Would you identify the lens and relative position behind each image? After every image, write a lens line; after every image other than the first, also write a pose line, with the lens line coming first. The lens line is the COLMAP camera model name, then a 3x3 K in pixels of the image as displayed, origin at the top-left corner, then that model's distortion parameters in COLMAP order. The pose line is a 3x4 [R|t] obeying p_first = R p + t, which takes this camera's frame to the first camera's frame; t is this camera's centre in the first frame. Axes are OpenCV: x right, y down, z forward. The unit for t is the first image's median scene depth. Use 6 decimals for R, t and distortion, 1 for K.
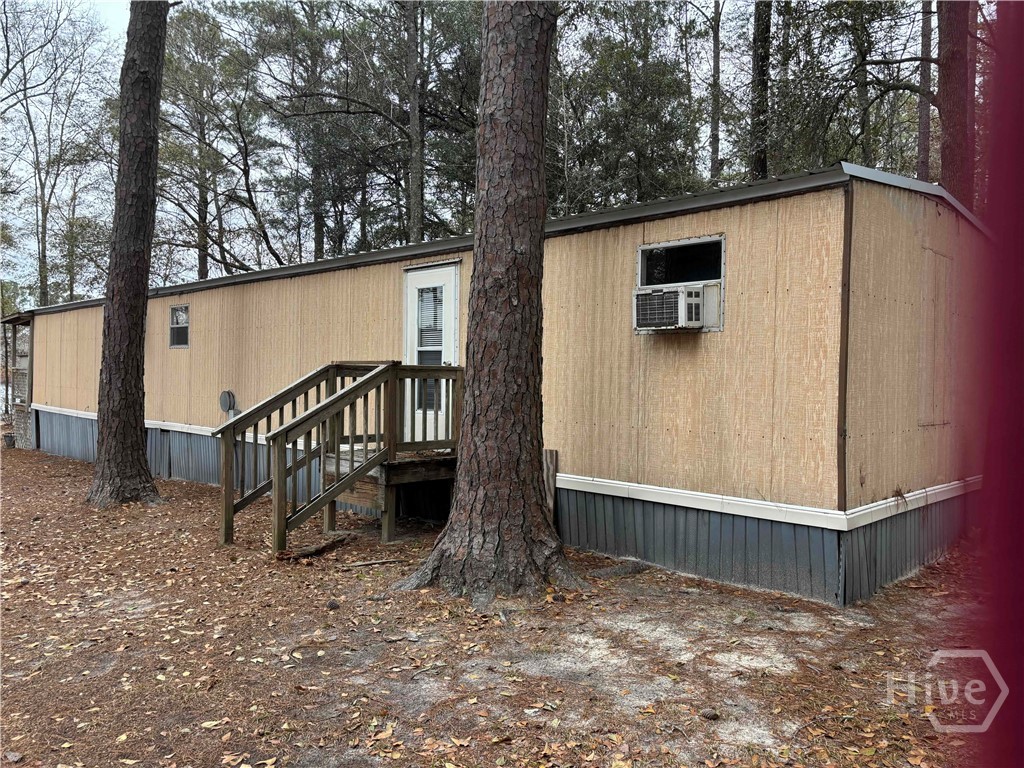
lens RADIAL K [[781.0, 0, 512.0], [0, 781.0, 366.2], [0, 0, 1]] dist [-0.003649, -0.002094]
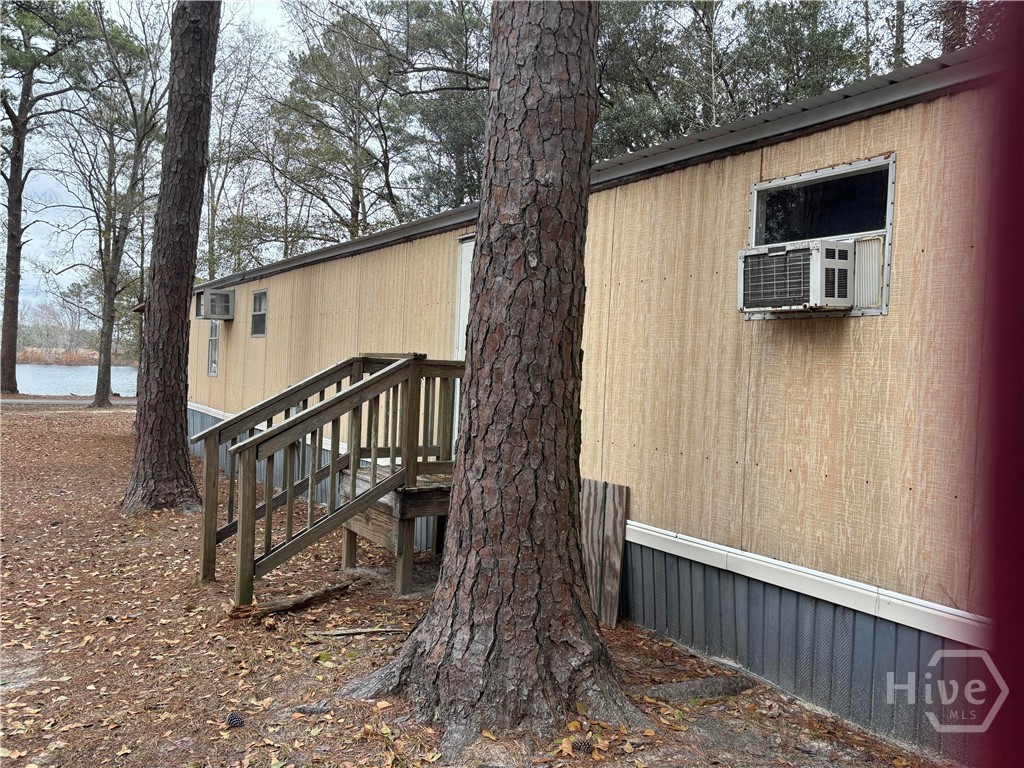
lens RADIAL K [[781.0, 0, 512.0], [0, 781.0, 366.2], [0, 0, 1]] dist [-0.003649, -0.002094]
pose [[0.980620, 0.025566, -0.194245, 0.100554], [-0.025366, 0.999672, 0.003514, 0.000417], [0.194271, 0.001481, 0.980947, 0.340010]]
